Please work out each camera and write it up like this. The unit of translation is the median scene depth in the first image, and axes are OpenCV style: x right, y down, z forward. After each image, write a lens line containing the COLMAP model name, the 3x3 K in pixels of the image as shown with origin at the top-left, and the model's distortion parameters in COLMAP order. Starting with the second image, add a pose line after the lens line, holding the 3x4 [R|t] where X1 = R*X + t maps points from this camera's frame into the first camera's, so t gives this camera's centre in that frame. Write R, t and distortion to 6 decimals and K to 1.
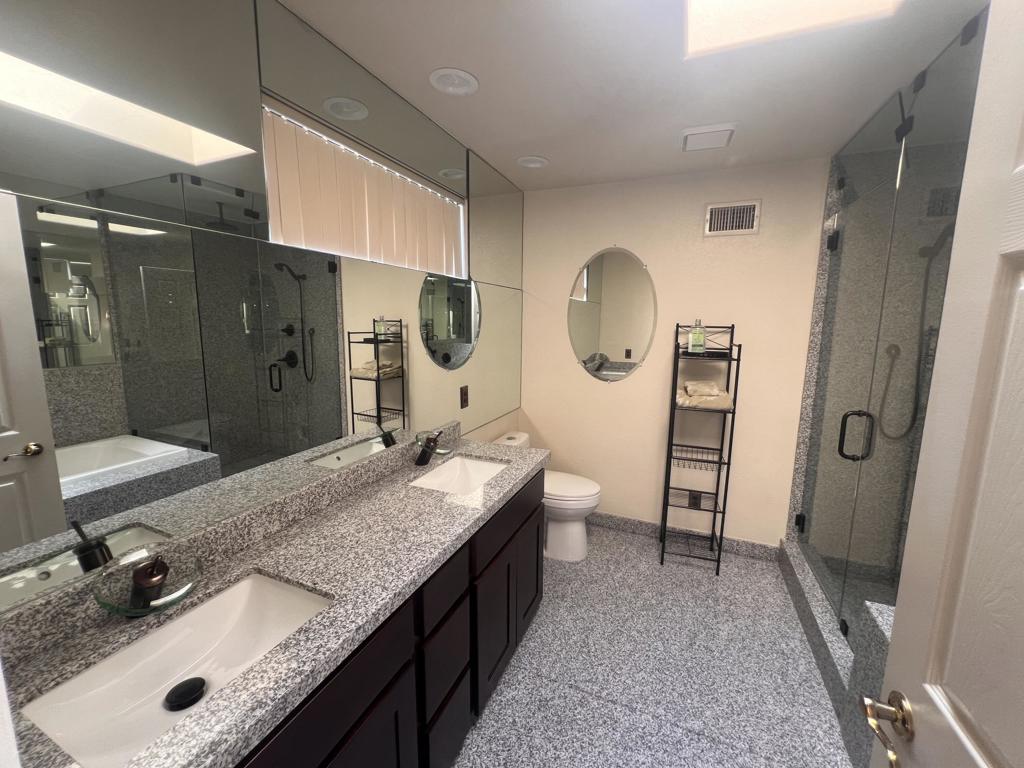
lens RADIAL K [[410.1, 0, 512.1], [0, 410.1, 380.9], [0, 0, 1]] dist [-0.003459, 0.001033]
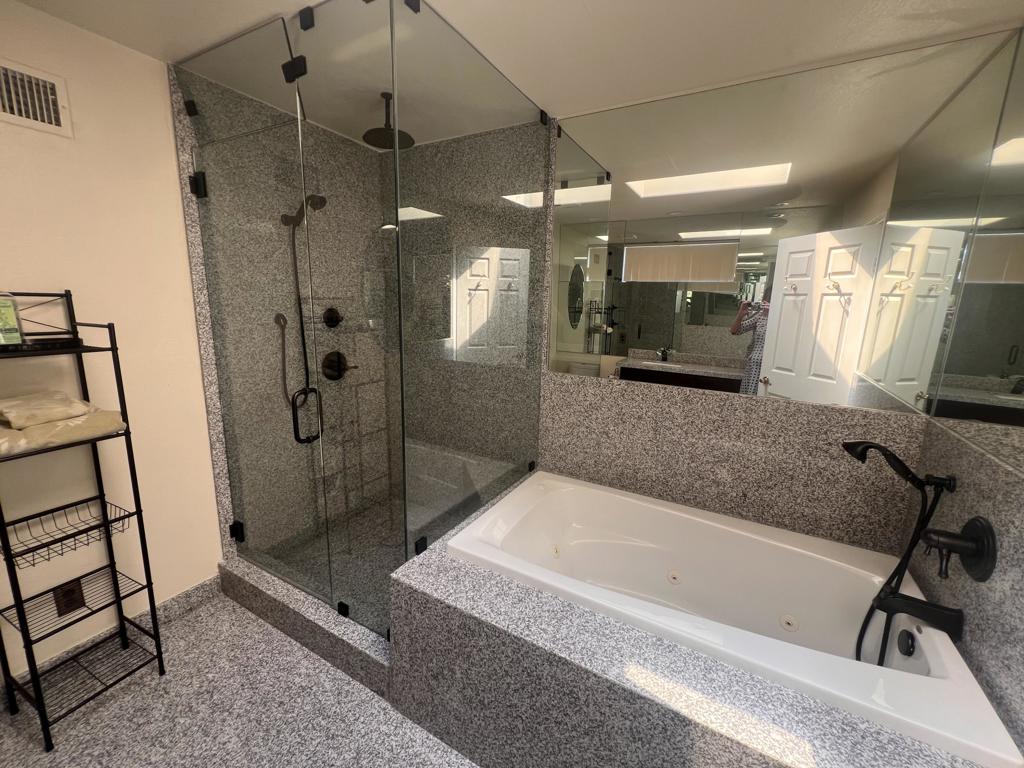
lens RADIAL K [[410.1, 0, 511.2], [0, 410.1, 379.6], [0, 0, 1]] dist [-0.003459, 0.001033]
pose [[0.109715, -0.194951, 0.974657, 0.012037], [0.125518, 0.975444, 0.180979, -0.040858], [-0.986006, 0.102481, 0.131491, 0.323076]]
